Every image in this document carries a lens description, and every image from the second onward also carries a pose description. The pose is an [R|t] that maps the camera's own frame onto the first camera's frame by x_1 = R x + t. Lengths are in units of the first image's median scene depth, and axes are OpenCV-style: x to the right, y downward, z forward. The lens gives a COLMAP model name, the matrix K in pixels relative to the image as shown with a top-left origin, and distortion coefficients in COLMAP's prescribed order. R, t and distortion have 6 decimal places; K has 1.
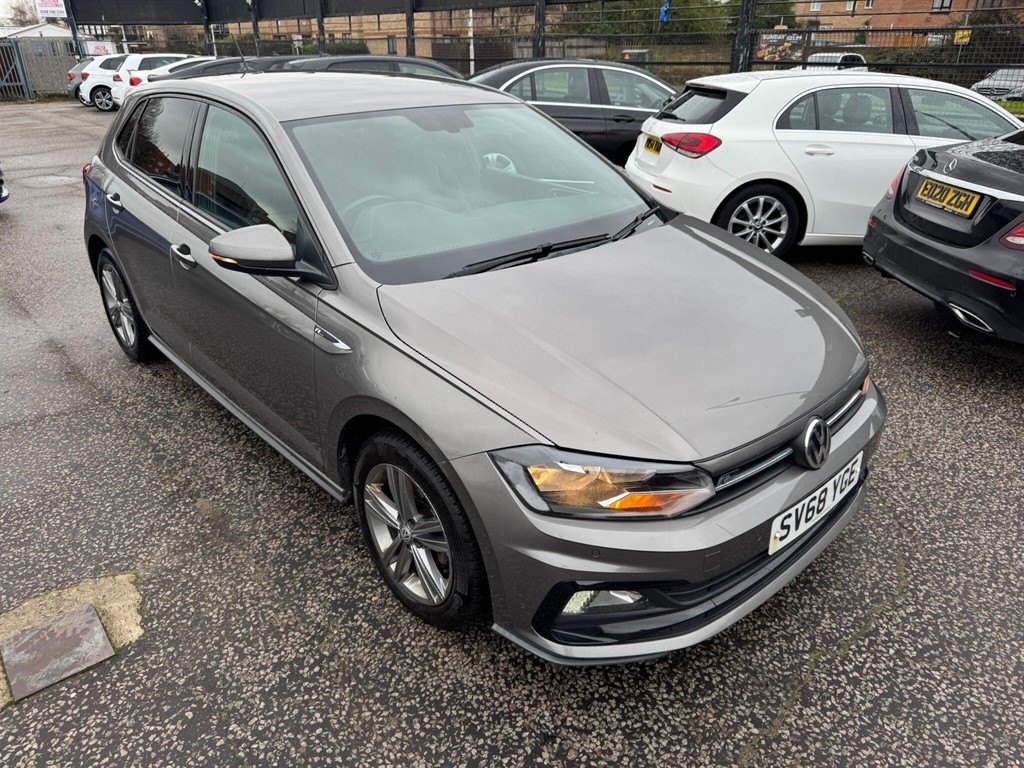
lens RADIAL K [[733.7, 0, 509.5], [0, 733.7, 389.7], [0, 0, 1]] dist [0.008166, -0.010179]
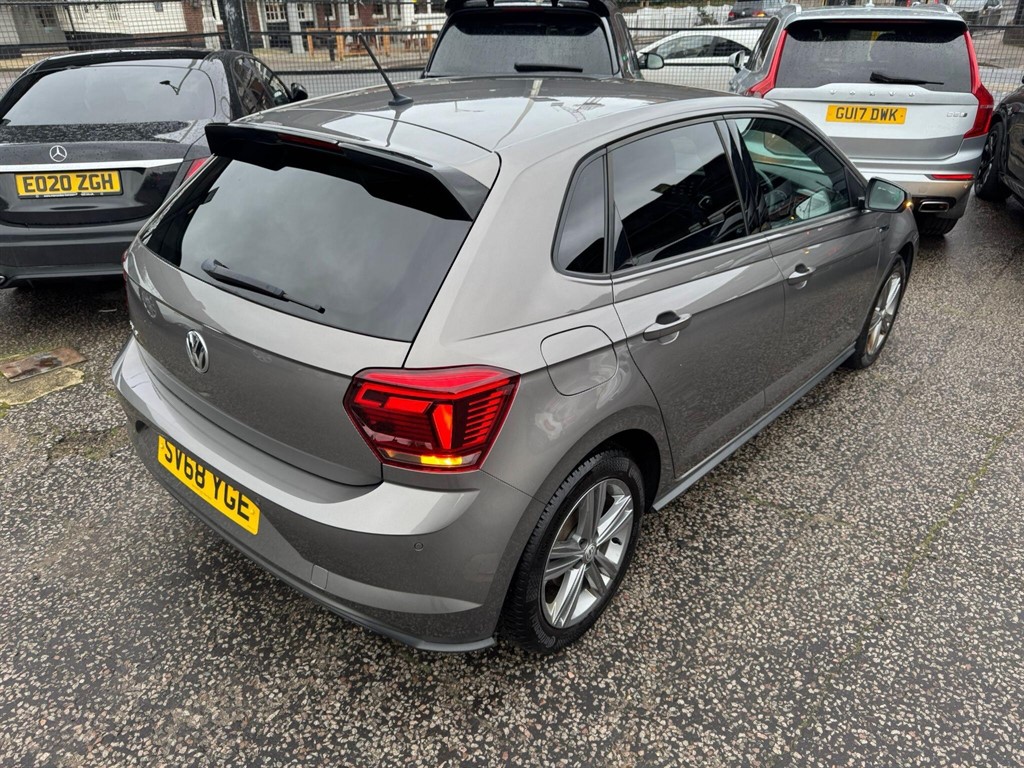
lens RADIAL K [[733.7, 0, 509.5], [0, 733.7, 389.7], [0, 0, 1]] dist [0.008166, -0.010179]
pose [[-0.112044, -0.464582, 0.878413, -0.895668], [0.438172, 0.770302, 0.463293, -0.476154], [-0.891881, 0.436805, 0.117259, 0.917984]]
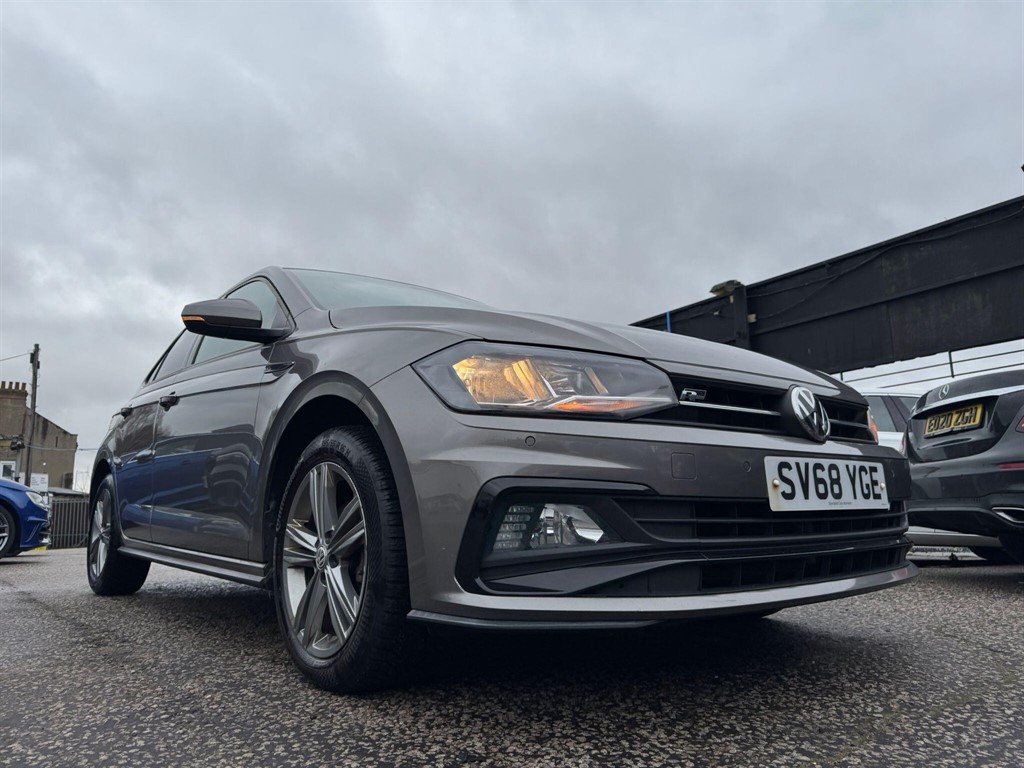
lens RADIAL K [[734.5, 0, 504.3], [0, 734.5, 384.3], [0, 0, 1]] dist [0.001482, -0.005140]
pose [[0.997549, -0.032029, -0.062217, 0.118707], [-0.010479, 0.810703, -0.585363, 0.536441], [0.069188, 0.584580, 0.808380, 0.266853]]
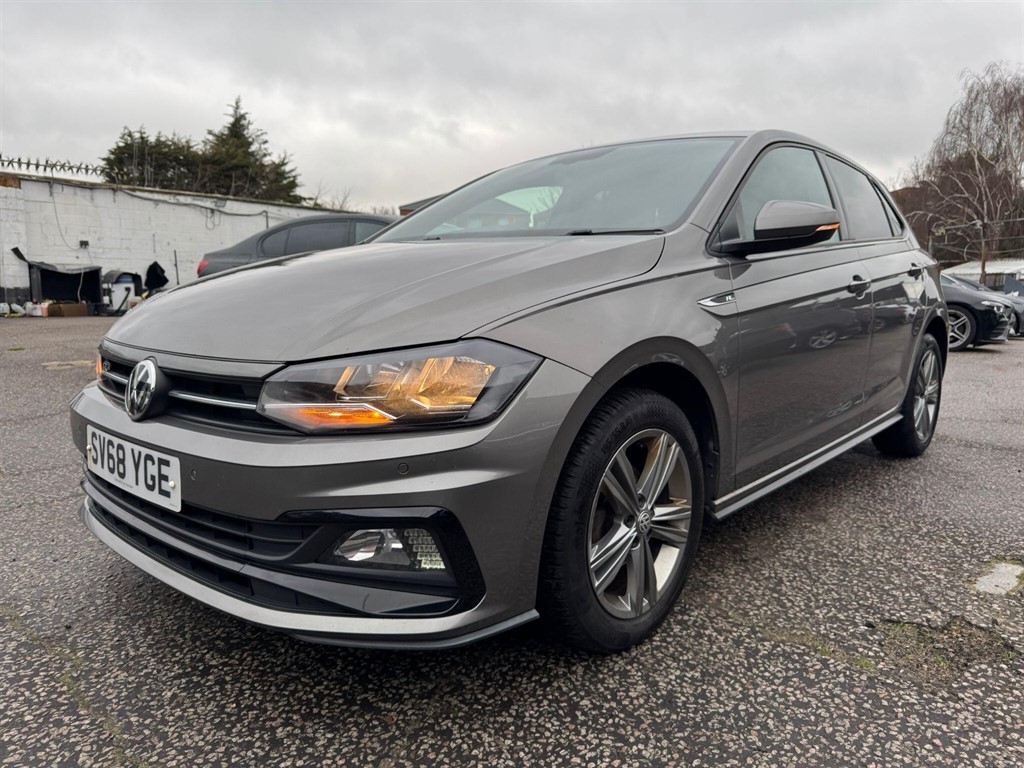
lens RADIAL K [[730.3, 0, 510.1], [0, 730.3, 385.8], [0, 0, 1]] dist [0.004527, -0.008463]
pose [[0.091779, 0.133817, -0.986747, 1.253899], [-0.438503, 0.895108, 0.080603, -0.181691], [0.894031, 0.425294, 0.140831, 1.241549]]
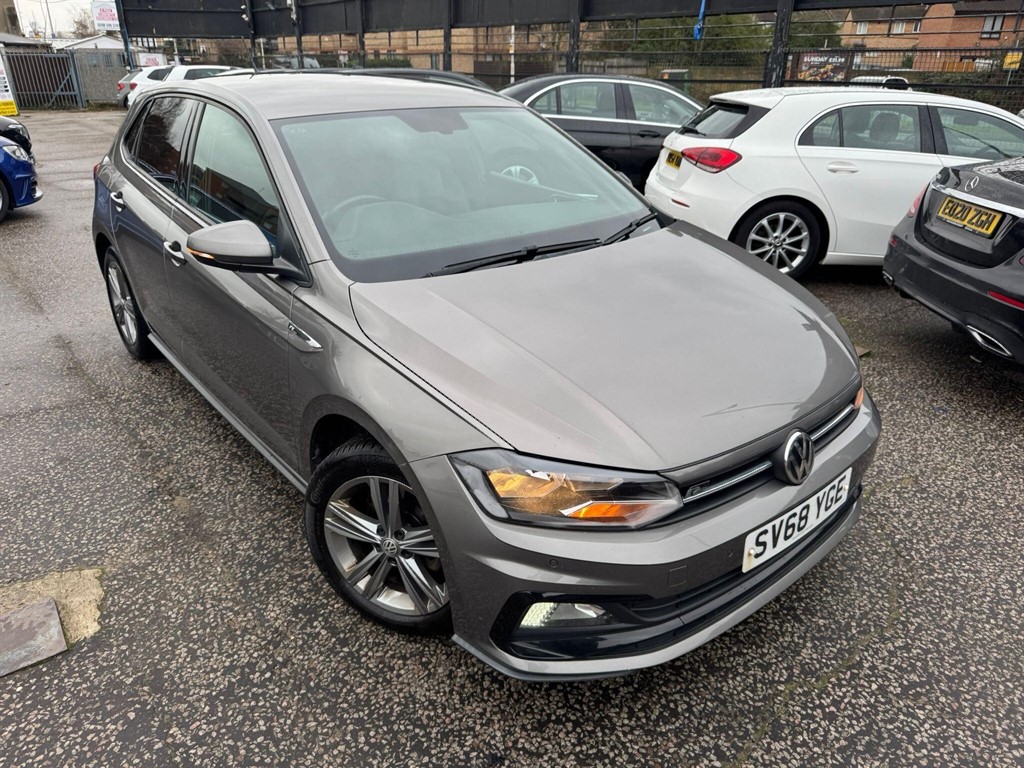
lens RADIAL K [[735.9, 0, 512.1], [0, 735.9, 387.8], [0, 0, 1]] dist [0.001135, -0.002712]
pose [[0.998564, 0.033441, -0.041864, 0.088756], [-0.034460, 0.999122, -0.023842, 0.013593], [0.041030, 0.025250, 0.998839, 0.033106]]
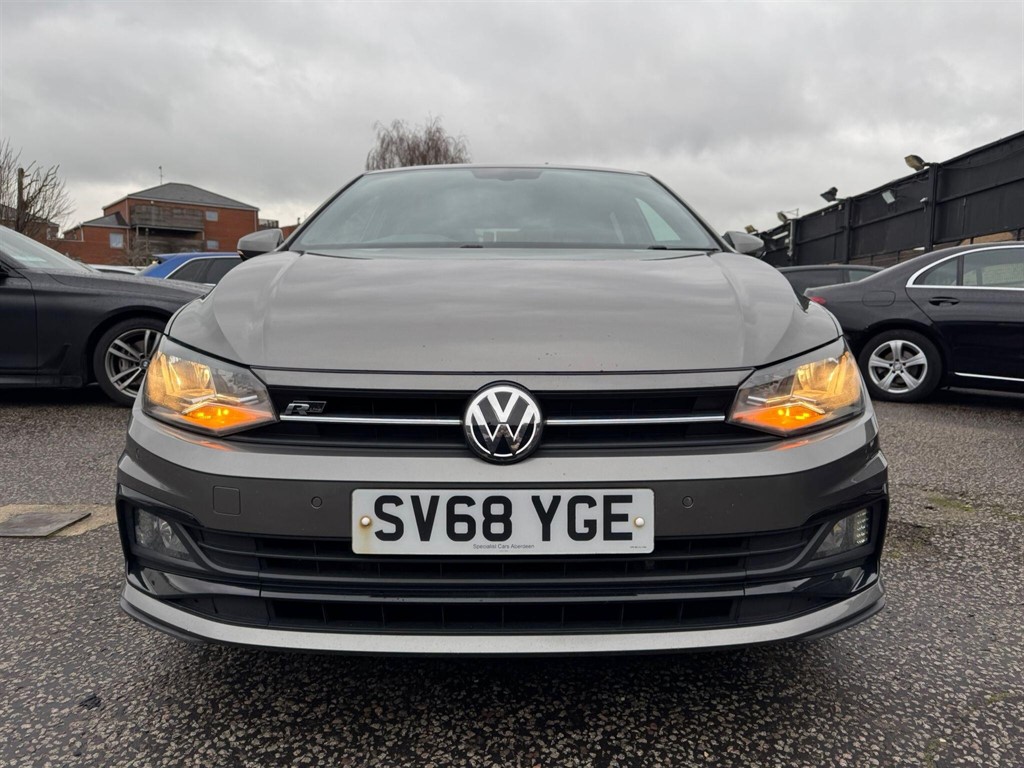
lens RADIAL K [[727.1, 0, 512.0], [0, 727.1, 384.0], [0, 0, 1]] dist [0.005203, -0.007979]
pose [[0.733714, 0.066317, -0.676215, 0.843275], [-0.292141, 0.929327, -0.225843, 0.176244], [0.613447, 0.363254, 0.701234, 0.542910]]
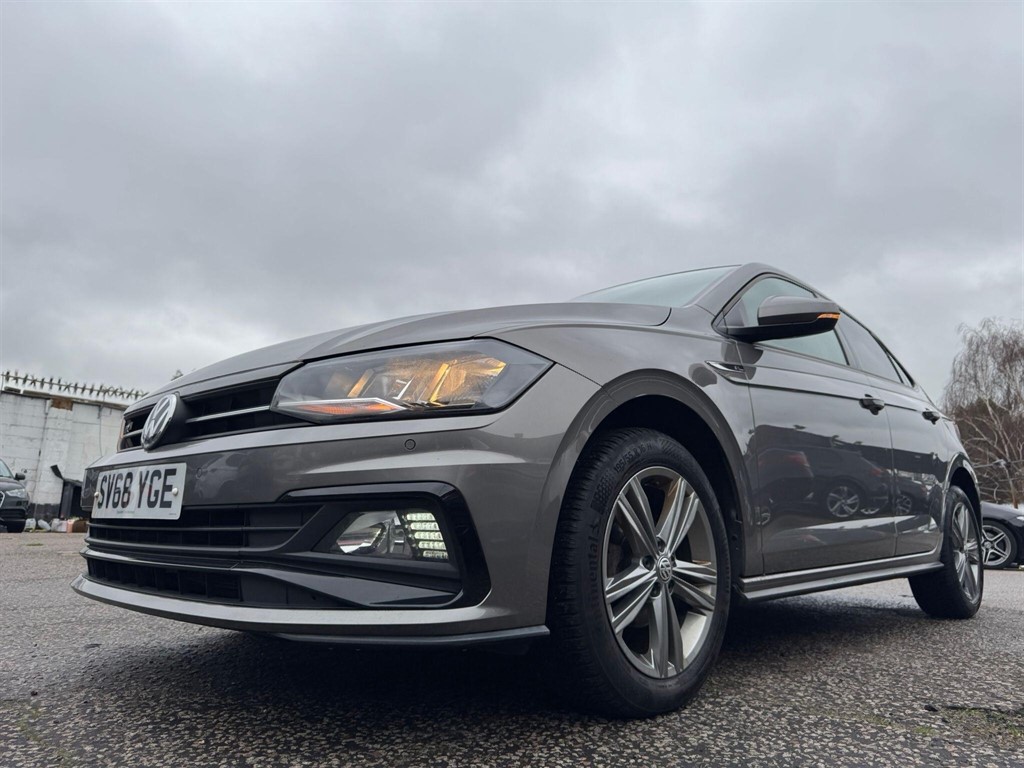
lens RADIAL K [[730.9, 0, 513.0], [0, 730.9, 384.5], [0, 0, 1]] dist [-0.003475, 0.000294]
pose [[0.063313, -0.191767, -0.979396, 1.256477], [-0.451917, 0.869475, -0.199459, 0.015688], [0.889810, 0.455234, -0.031613, 1.353662]]
